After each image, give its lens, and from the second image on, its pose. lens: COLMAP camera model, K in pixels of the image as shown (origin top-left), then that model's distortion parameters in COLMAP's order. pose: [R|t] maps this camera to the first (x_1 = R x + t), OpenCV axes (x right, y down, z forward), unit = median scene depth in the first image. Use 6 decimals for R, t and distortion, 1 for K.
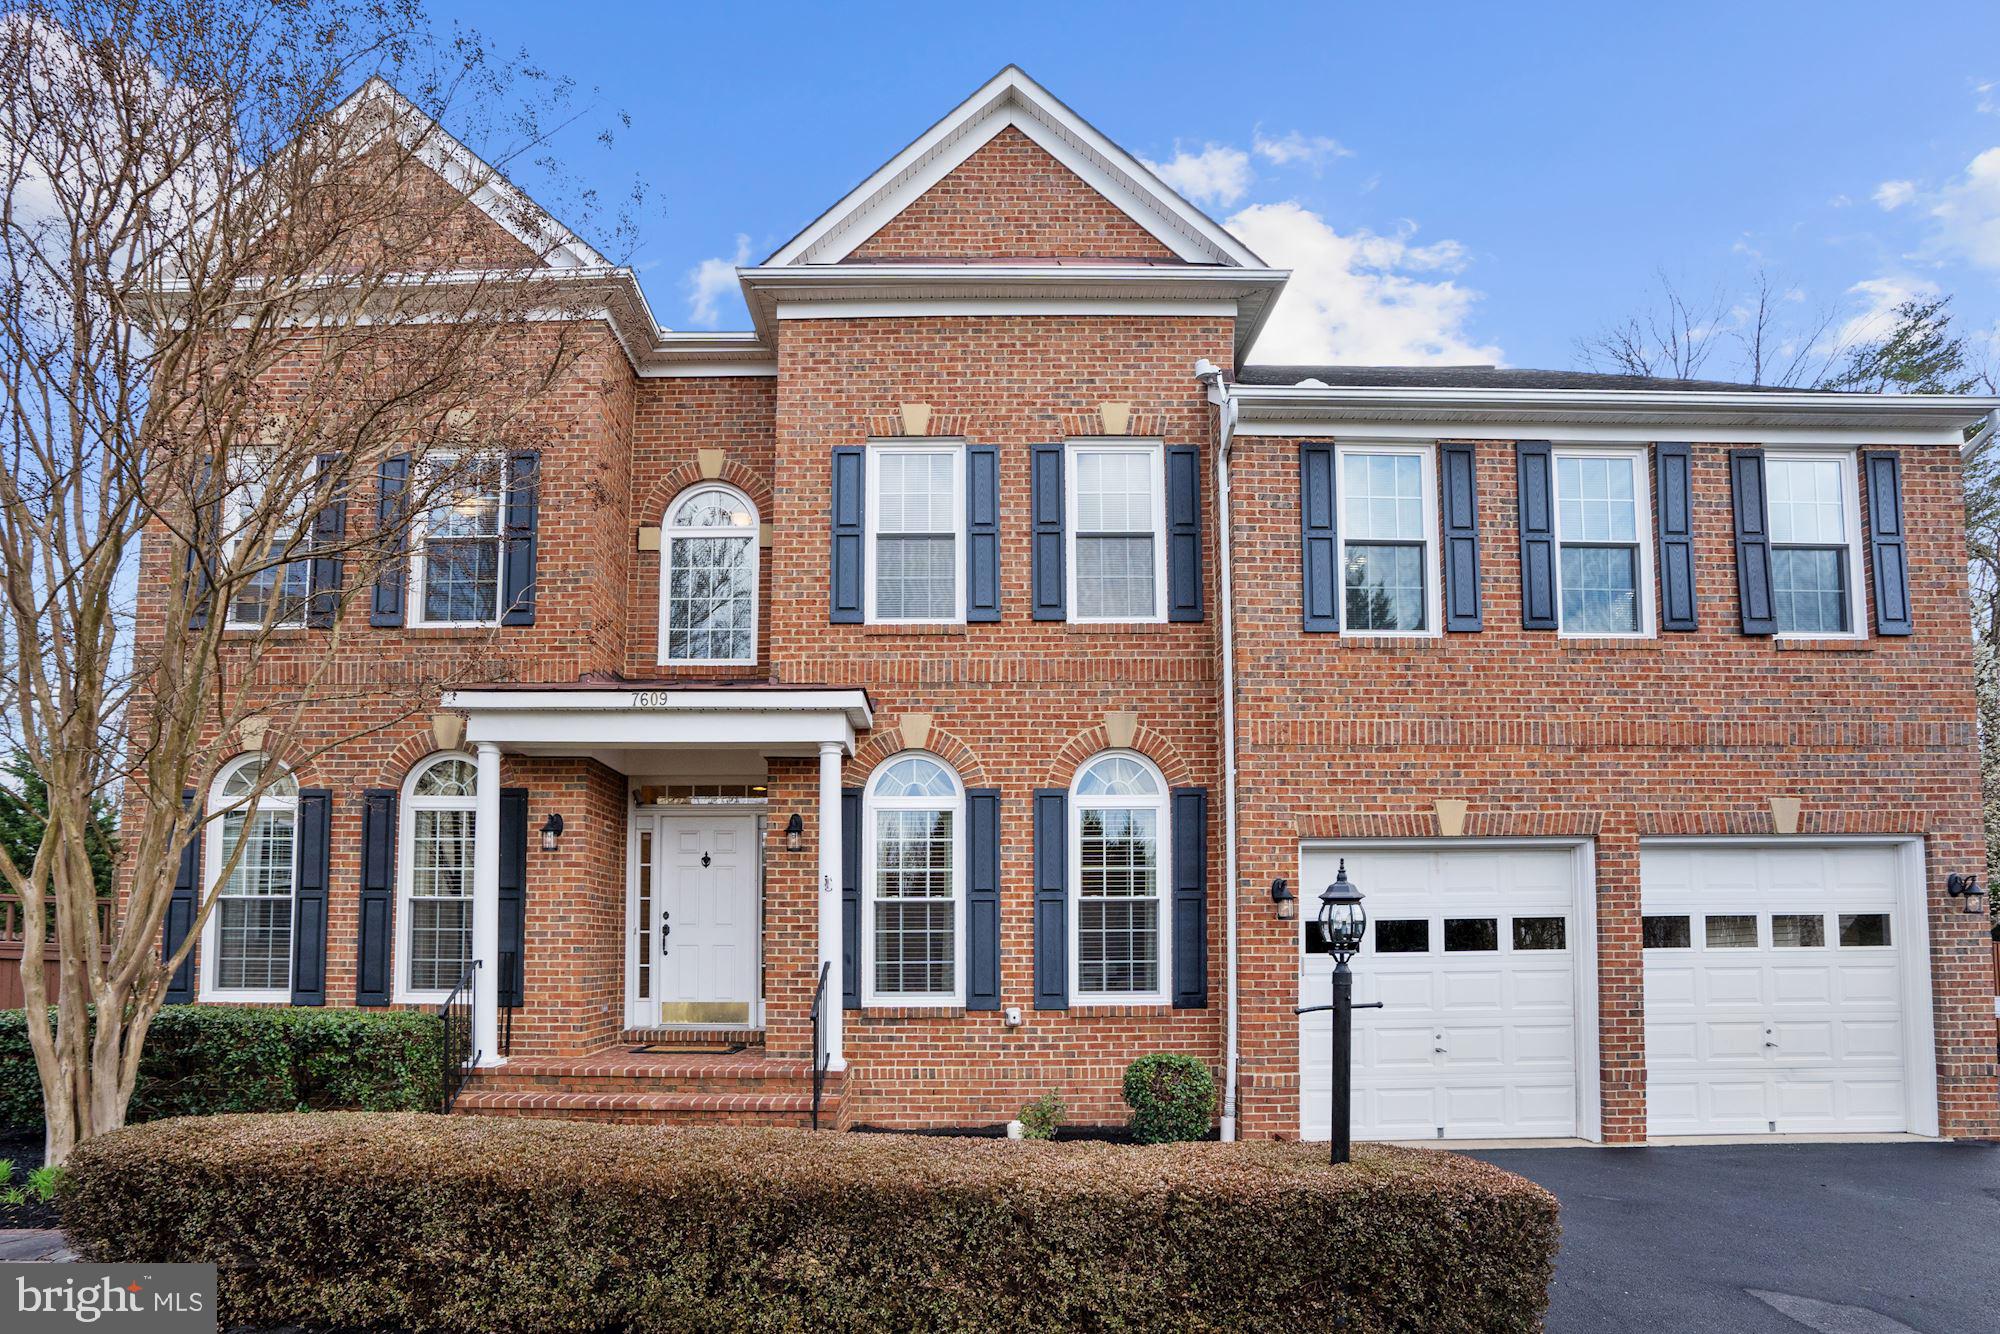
lens RADIAL K [[1153.9, 0, 998.5], [0, 1153.9, 851.6], [0, 0, 1]] dist [-0.020150, 0.001212]
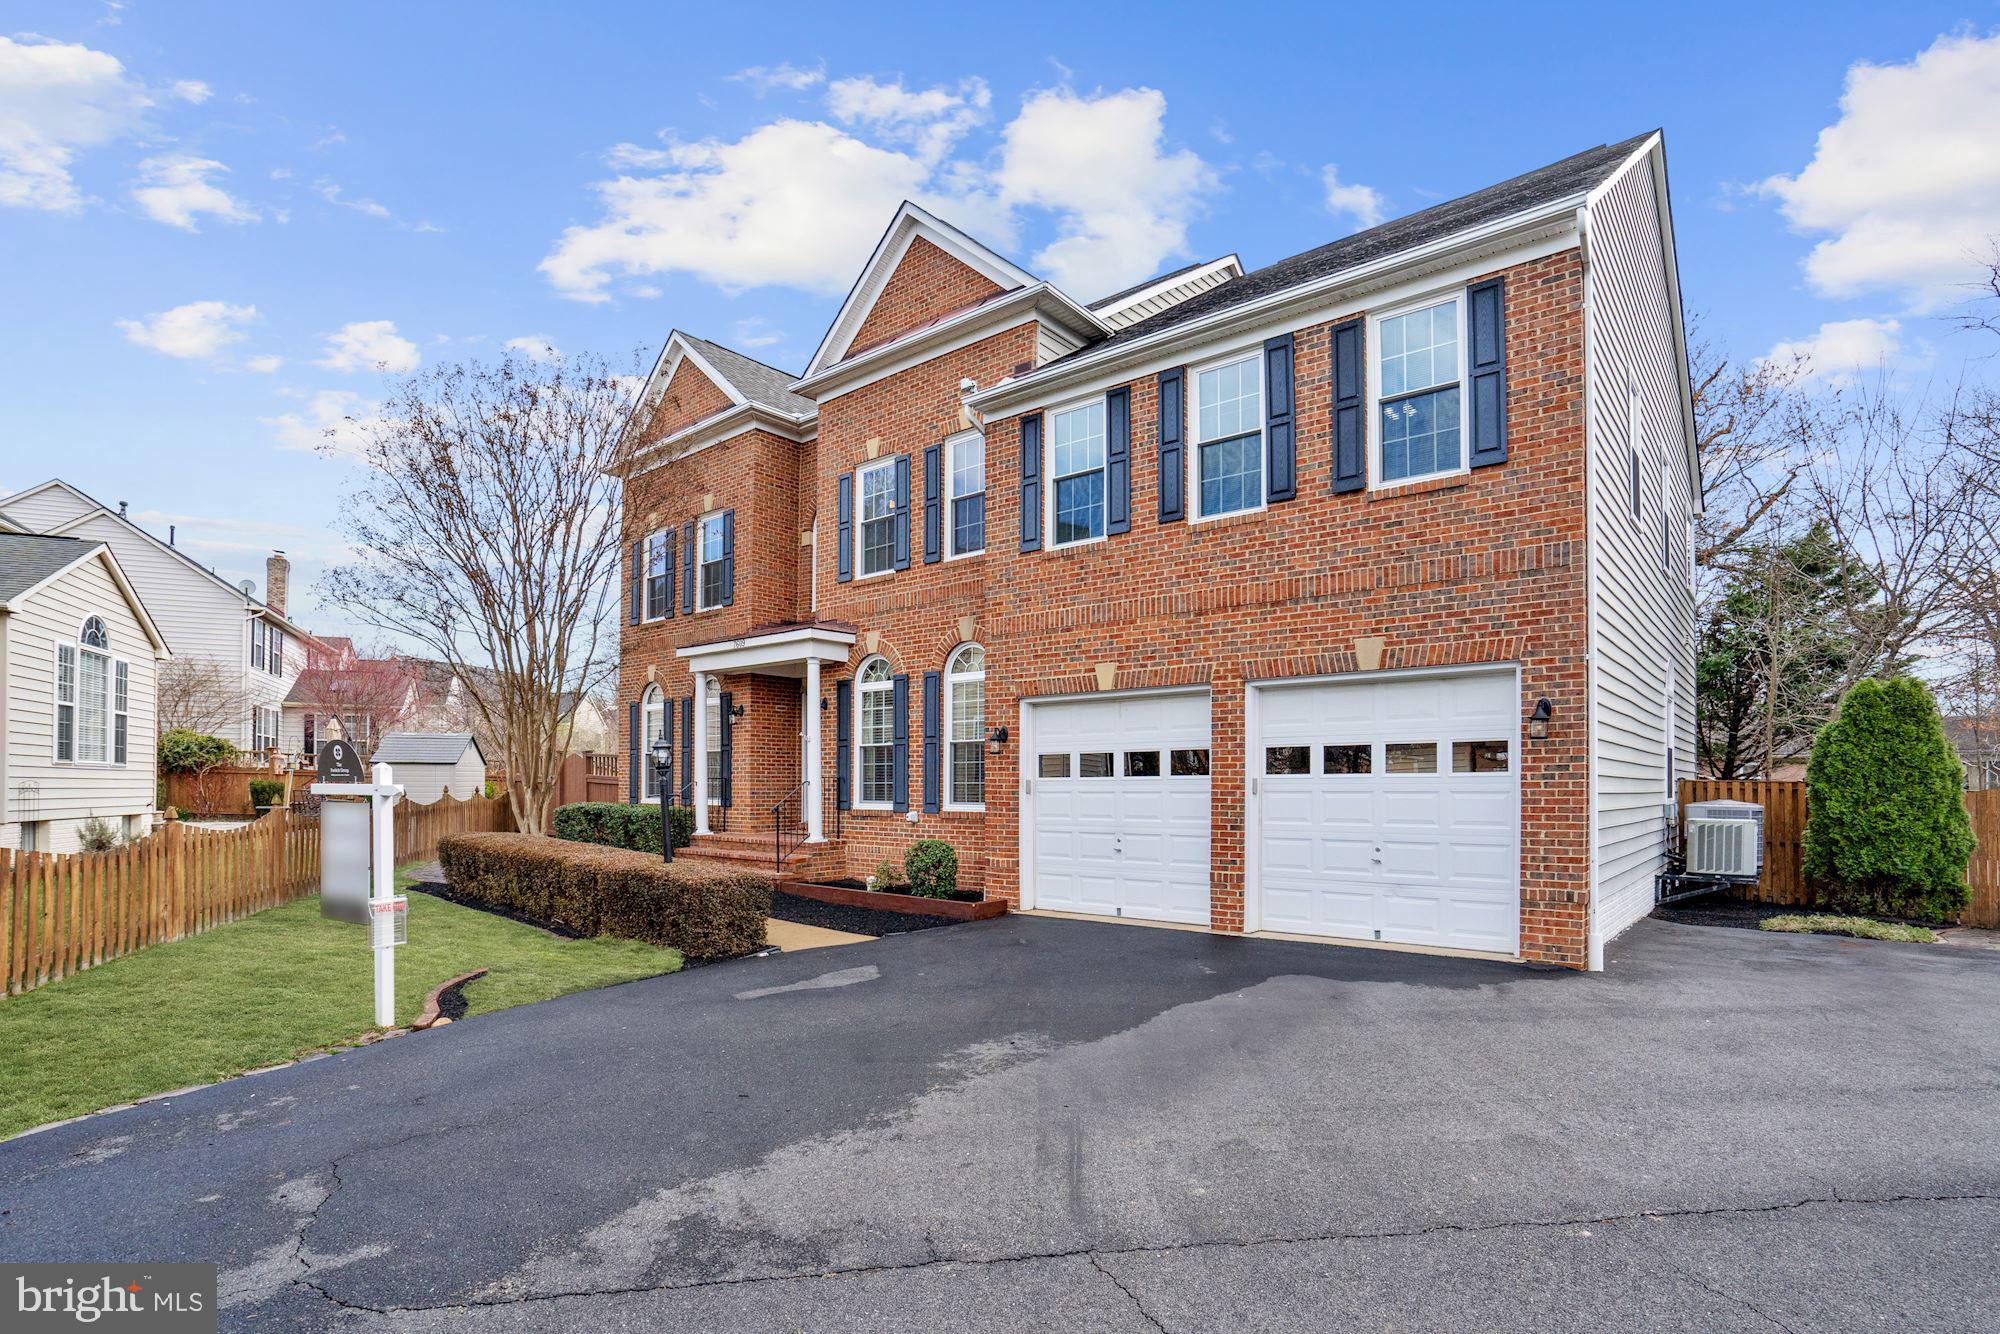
lens RADIAL K [[957.6, 0, 984.0], [0, 957.6, 730.5], [0, 0, 1]] dist [-0.029468, -0.000081]
pose [[0.765755, -0.031582, -0.642357, 0.980819], [0.062191, 0.997749, 0.025083, -0.003843], [0.640119, -0.059157, 0.765995, 0.054500]]
